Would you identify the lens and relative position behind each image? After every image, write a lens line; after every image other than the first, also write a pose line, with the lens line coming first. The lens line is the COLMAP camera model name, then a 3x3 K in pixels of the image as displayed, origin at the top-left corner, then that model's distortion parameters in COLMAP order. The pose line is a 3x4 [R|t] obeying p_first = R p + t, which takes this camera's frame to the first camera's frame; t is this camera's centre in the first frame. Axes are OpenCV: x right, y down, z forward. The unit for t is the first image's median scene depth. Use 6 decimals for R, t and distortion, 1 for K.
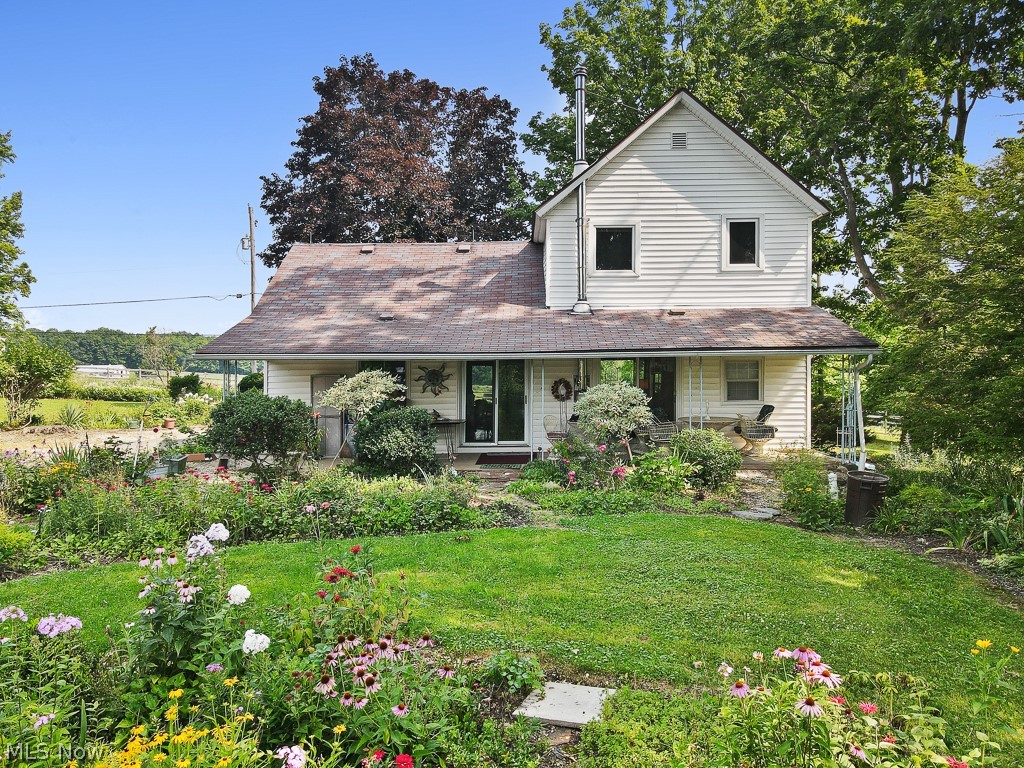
lens RADIAL K [[747.3, 0, 512.5], [0, 747.3, 375.1], [0, 0, 1]] dist [0.007863, 0.016620]
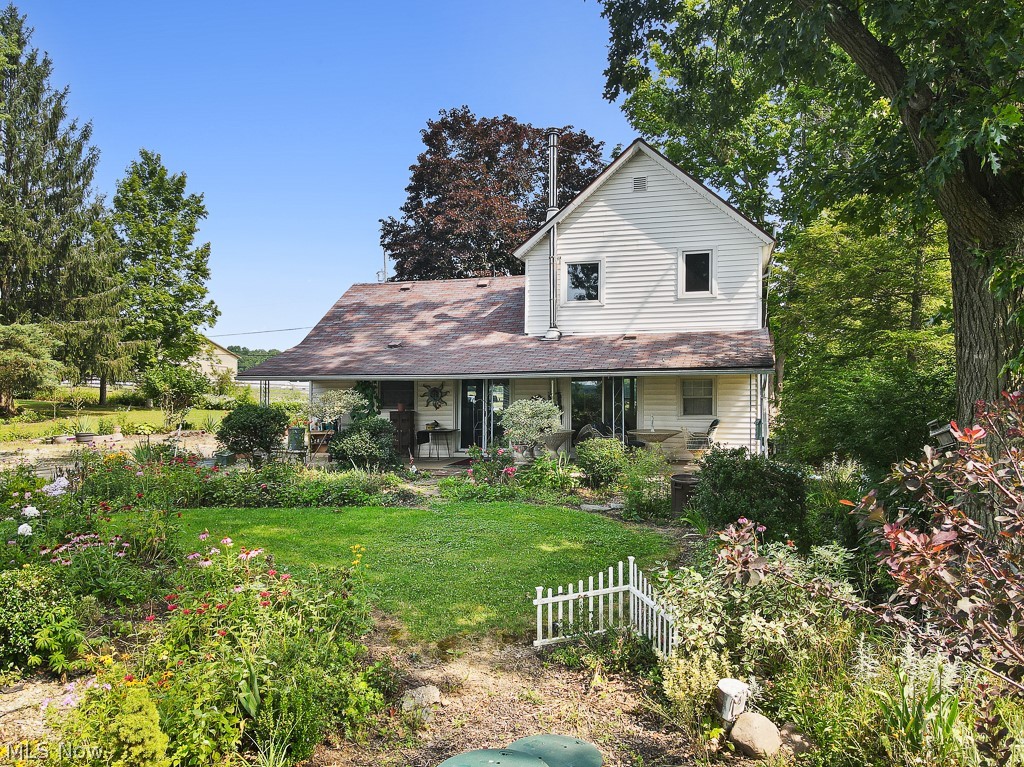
lens RADIAL K [[747.3, 0, 514.5], [0, 747.3, 394.0], [0, 0, 1]] dist [0.007863, 0.016620]
pose [[0.966998, 0.001906, -0.254778, 0.326609], [-0.000676, 0.999988, 0.004912, -0.002705], [0.254784, -0.004577, 0.966987, -0.136614]]
